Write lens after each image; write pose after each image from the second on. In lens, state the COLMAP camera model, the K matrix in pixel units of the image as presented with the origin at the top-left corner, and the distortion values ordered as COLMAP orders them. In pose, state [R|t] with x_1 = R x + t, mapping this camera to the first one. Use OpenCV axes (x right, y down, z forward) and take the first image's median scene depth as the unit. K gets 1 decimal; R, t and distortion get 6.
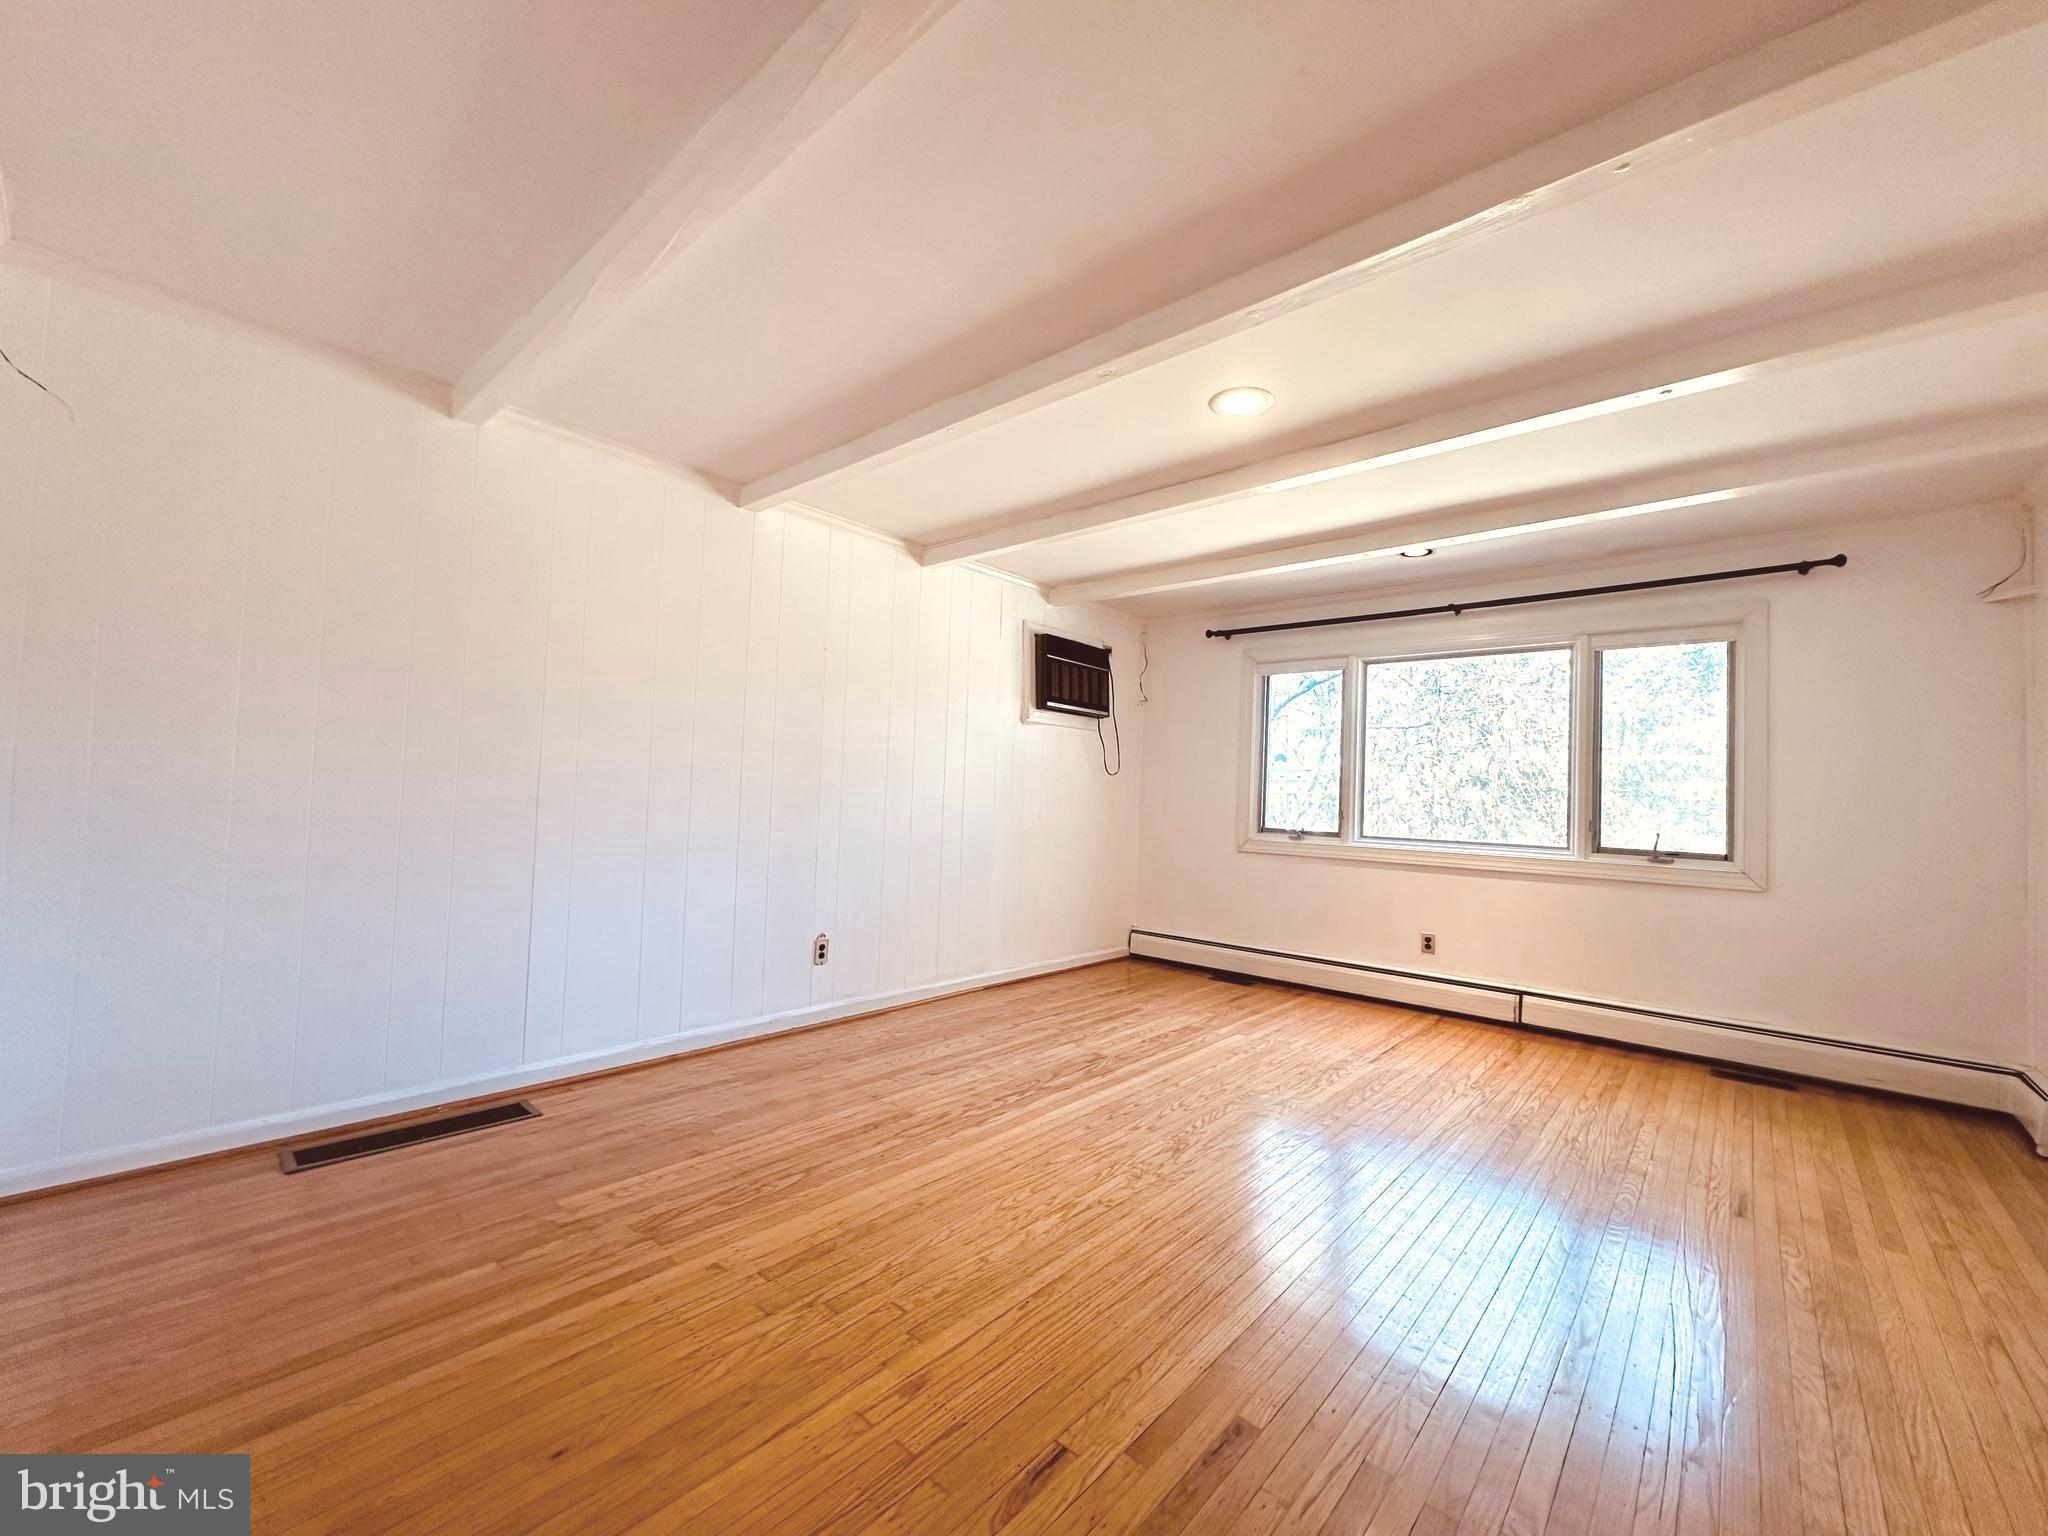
lens RADIAL K [[815.3, 0, 1024.0], [0, 815.3, 768.0], [0, 0, 1]] dist [-0.001547, 0.000028]
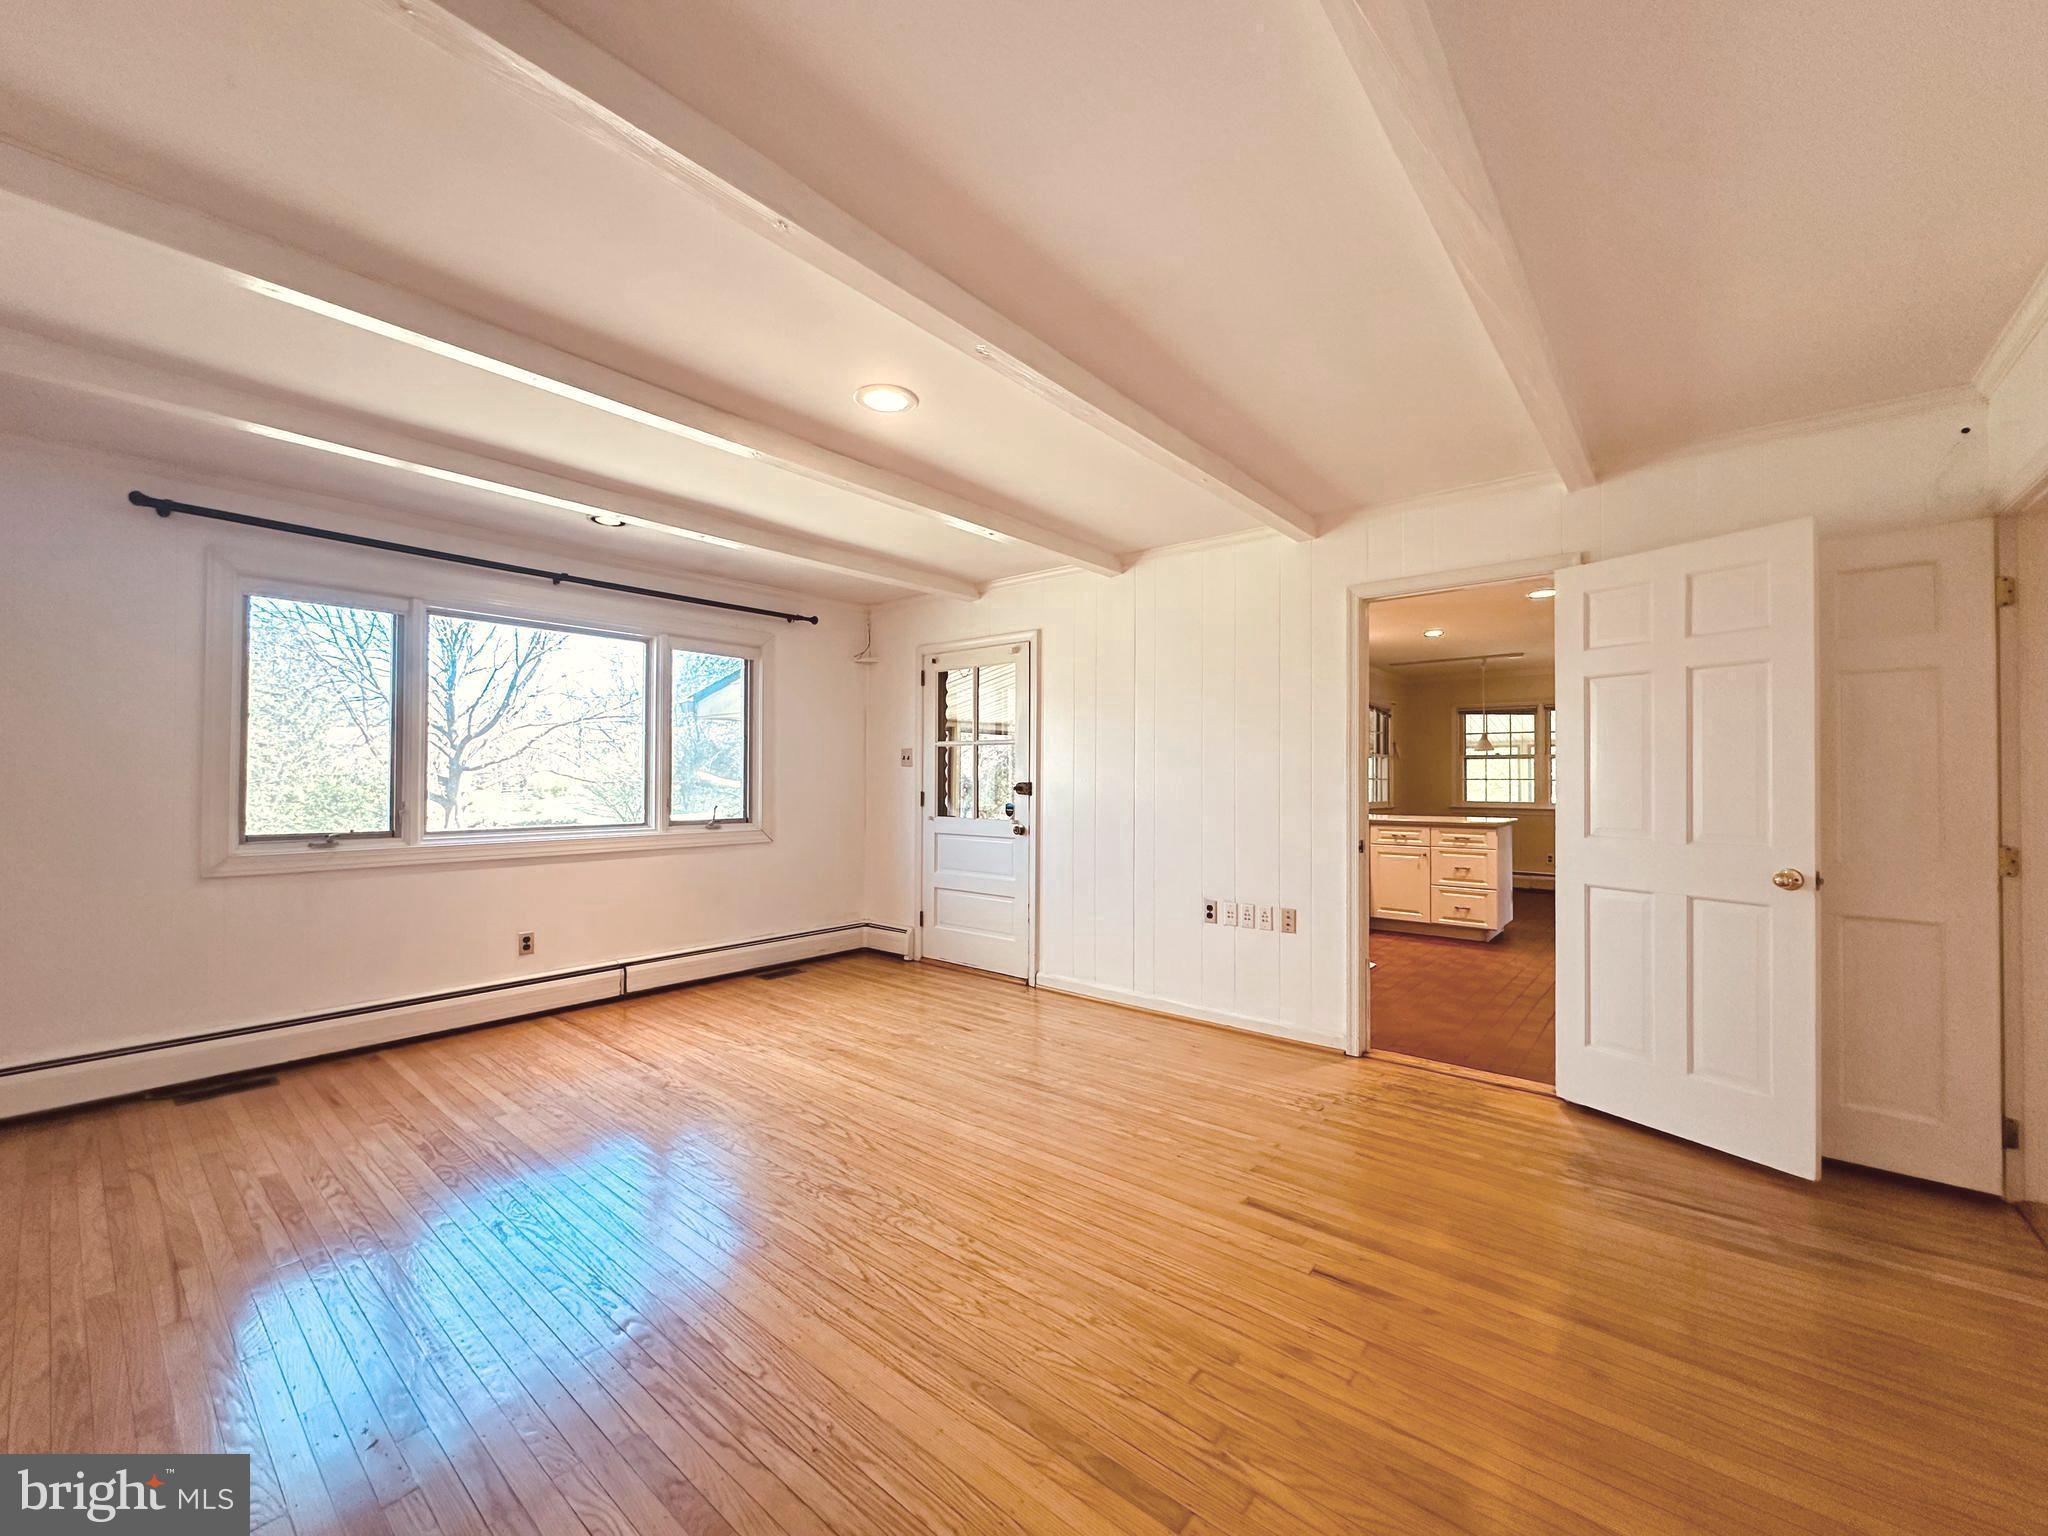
lens RADIAL K [[815.3, 0, 1024.0], [0, 815.3, 768.0], [0, 0, 1]] dist [-0.001547, 0.000028]
pose [[-0.028489, -0.024383, 0.999297, -0.517833], [-0.039198, 0.998961, 0.023258, -0.026570], [-0.998825, -0.038508, -0.029416, 0.605941]]
